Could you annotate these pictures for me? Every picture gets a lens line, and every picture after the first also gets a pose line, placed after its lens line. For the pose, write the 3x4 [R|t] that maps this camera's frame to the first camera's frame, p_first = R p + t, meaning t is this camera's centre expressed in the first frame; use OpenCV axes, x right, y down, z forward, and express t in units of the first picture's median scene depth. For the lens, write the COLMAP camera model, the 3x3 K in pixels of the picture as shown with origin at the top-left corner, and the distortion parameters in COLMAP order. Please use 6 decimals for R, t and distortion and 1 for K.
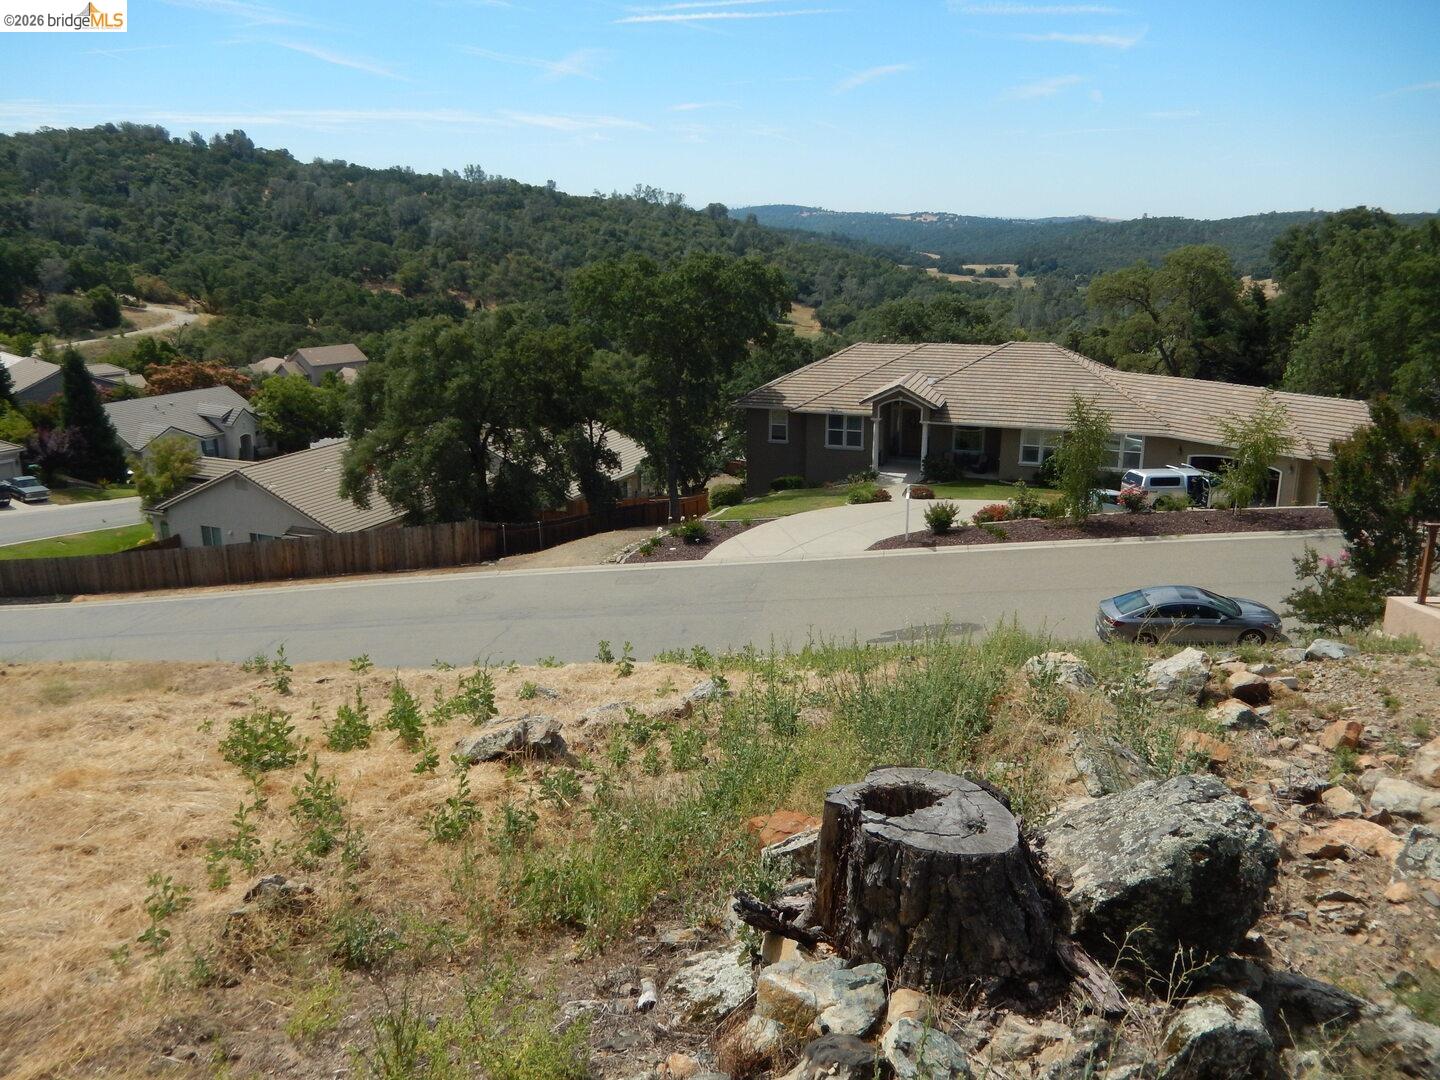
lens RADIAL K [[1176.8, 0, 730.6], [0, 1176.8, 539.8], [0, 0, 1]] dist [-0.040408, 0.012091]
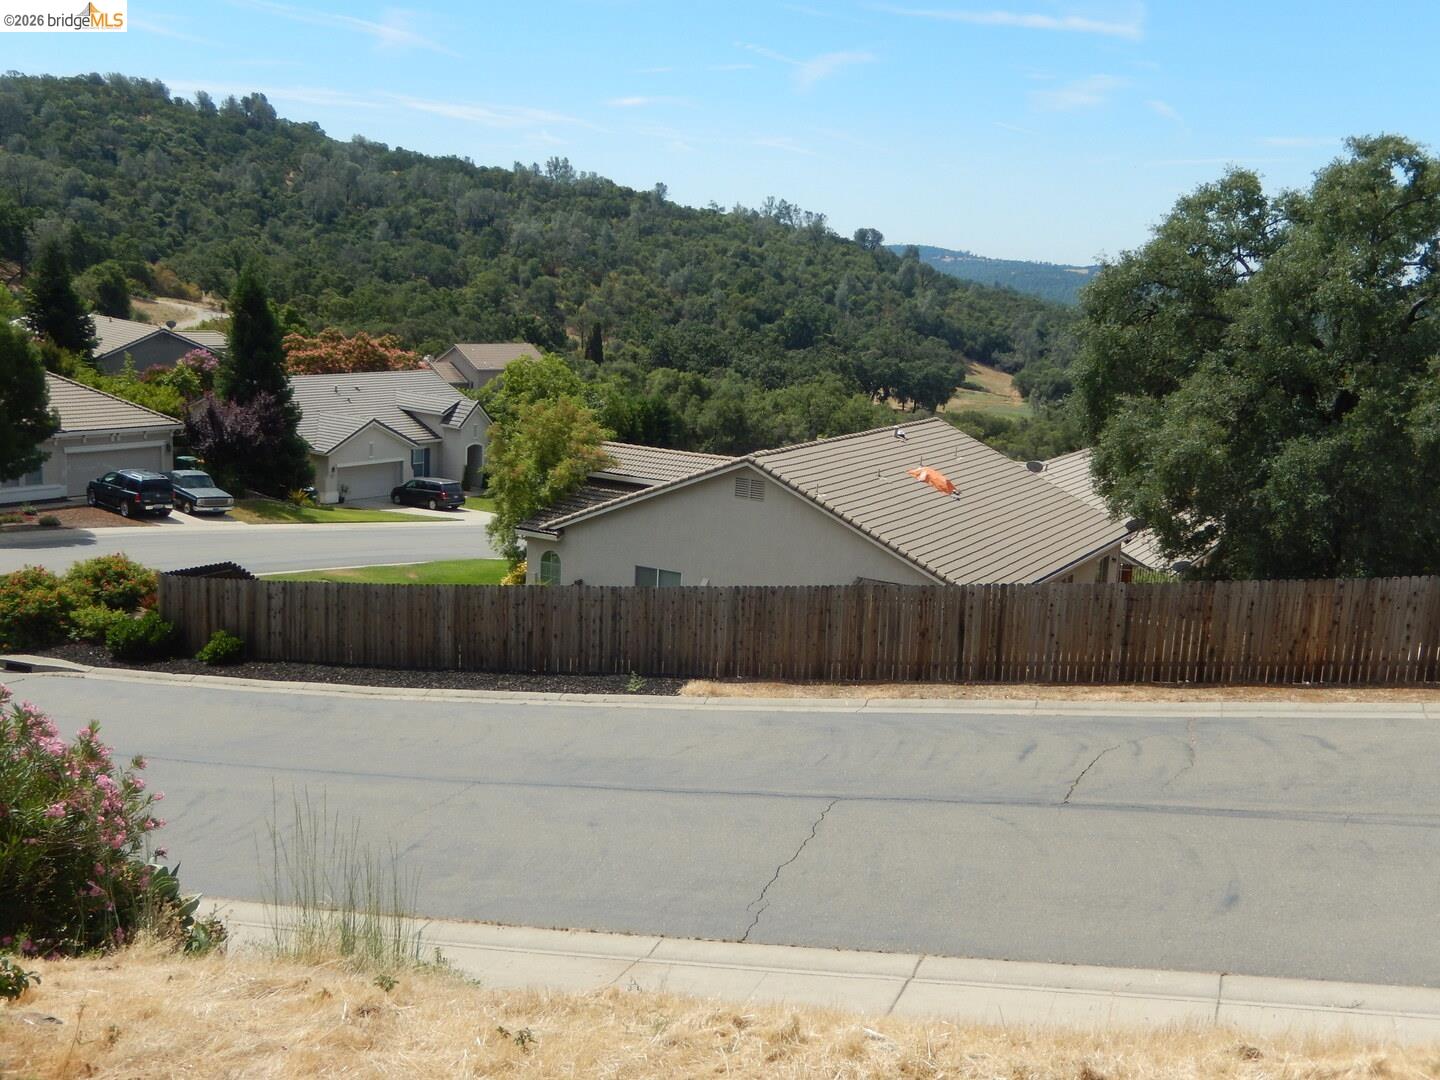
lens RADIAL K [[1553.4, 0, 711.4], [0, 1553.4, 544.5], [0, 0, 1]] dist [0.001622, 0.000000]
pose [[0.995137, 0.070431, -0.068865, -0.085906], [-0.076032, 0.993694, -0.082411, 0.007409], [0.062626, 0.087246, 0.994216, 0.074266]]
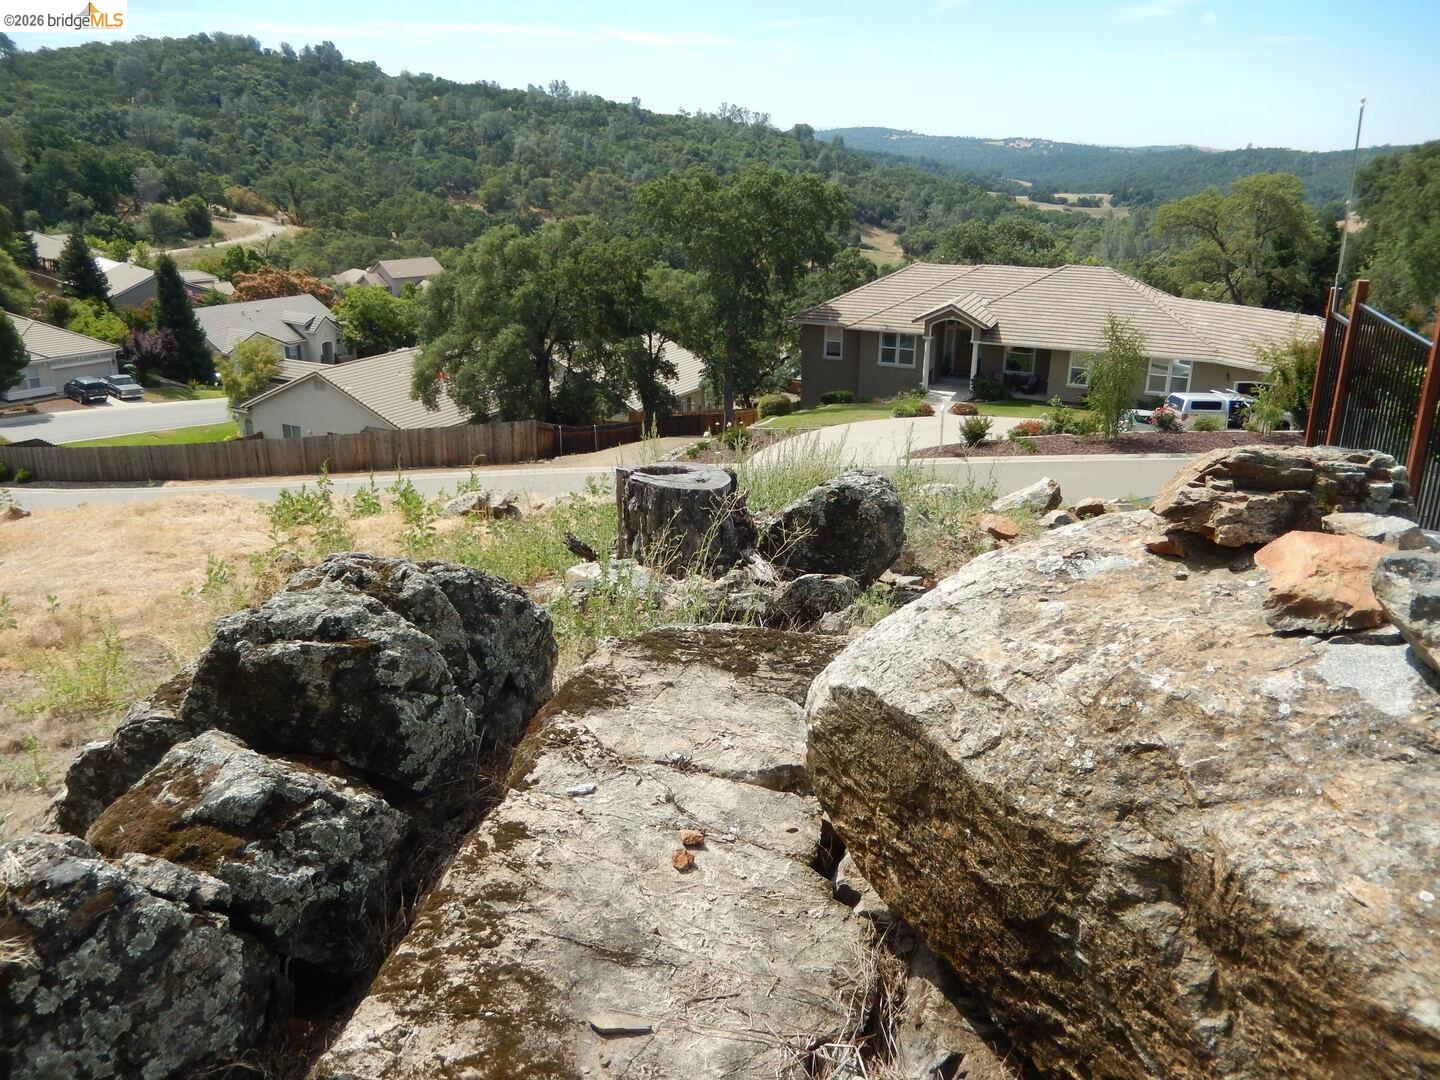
lens RADIAL K [[1176.8, 0, 725.3], [0, 1176.8, 544.1], [0, 0, 1]] dist [-0.040408, 0.012091]
pose [[0.997069, 0.039416, -0.065574, 0.004119], [-0.035053, 0.997176, 0.066411, 0.002649], [0.068007, -0.063917, 0.995635, -0.006963]]
